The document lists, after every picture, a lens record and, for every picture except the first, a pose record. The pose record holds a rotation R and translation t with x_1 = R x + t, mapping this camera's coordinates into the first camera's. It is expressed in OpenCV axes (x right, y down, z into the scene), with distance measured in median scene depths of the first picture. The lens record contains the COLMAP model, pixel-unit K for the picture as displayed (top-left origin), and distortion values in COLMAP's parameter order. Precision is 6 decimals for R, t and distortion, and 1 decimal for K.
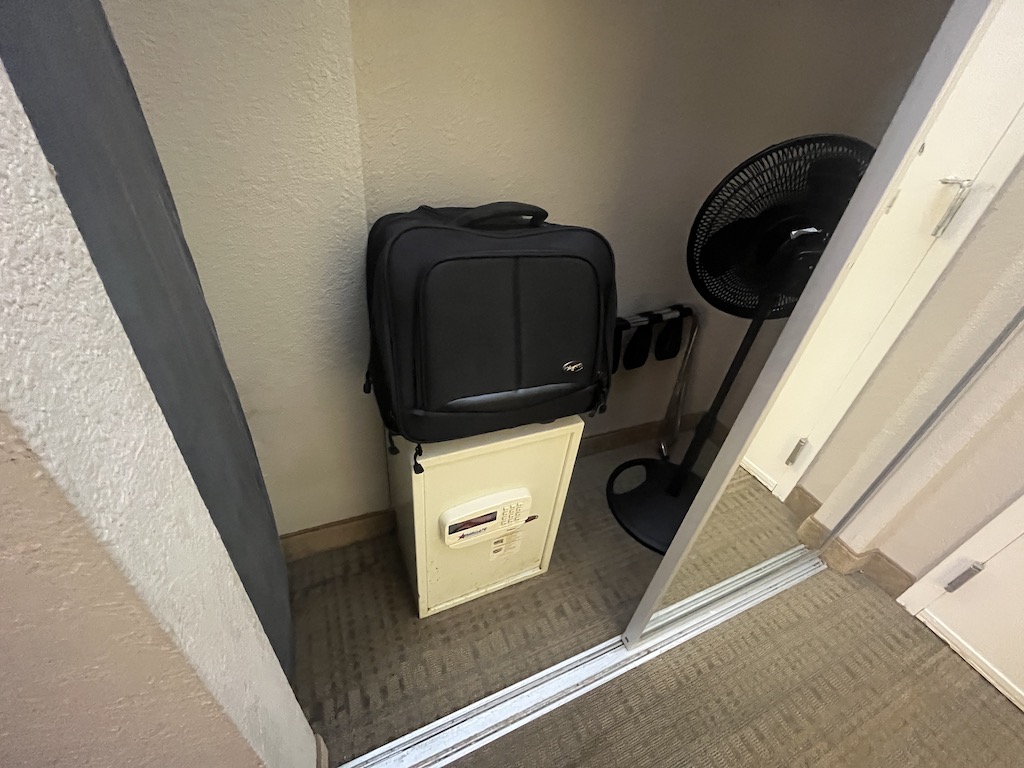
lens RADIAL K [[421.8, 0, 511.5], [0, 421.8, 389.3], [0, 0, 1]] dist [-0.000286, 0.000045]
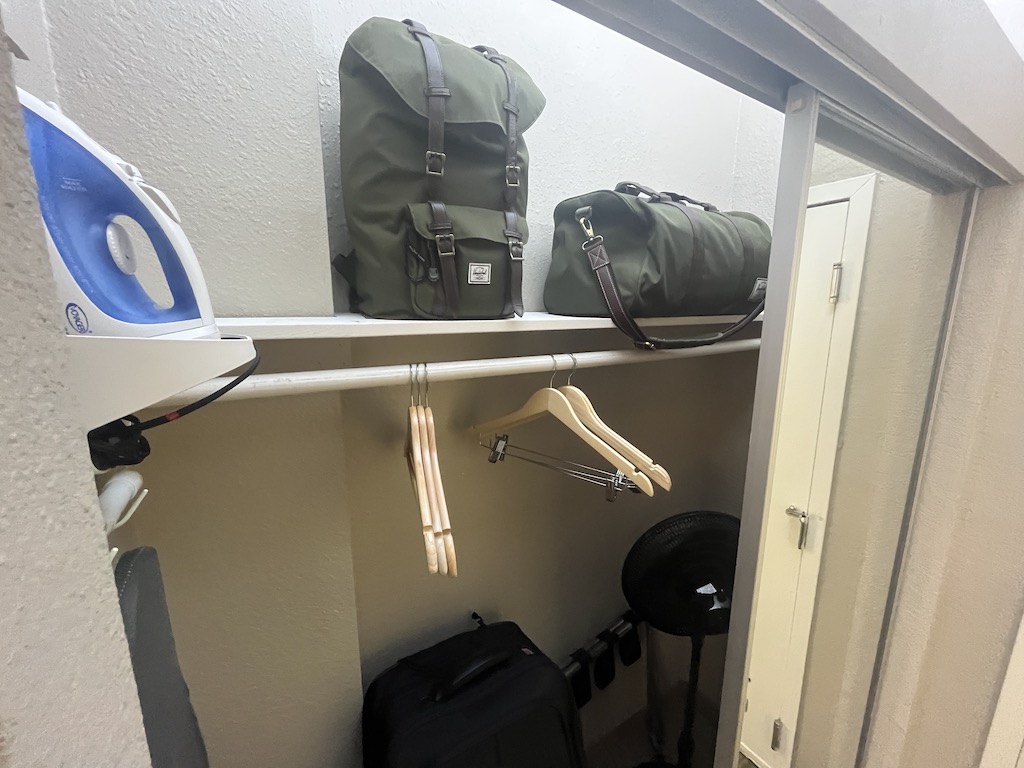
lens RADIAL K [[421.8, 0, 511.5], [0, 421.8, 389.3], [0, 0, 1]] dist [-0.000286, 0.000045]
pose [[0.984349, -0.132960, 0.115670, 0.030320], [0.167662, 0.908724, -0.382243, -0.379714], [-0.054289, 0.395653, 0.916794, -0.282290]]
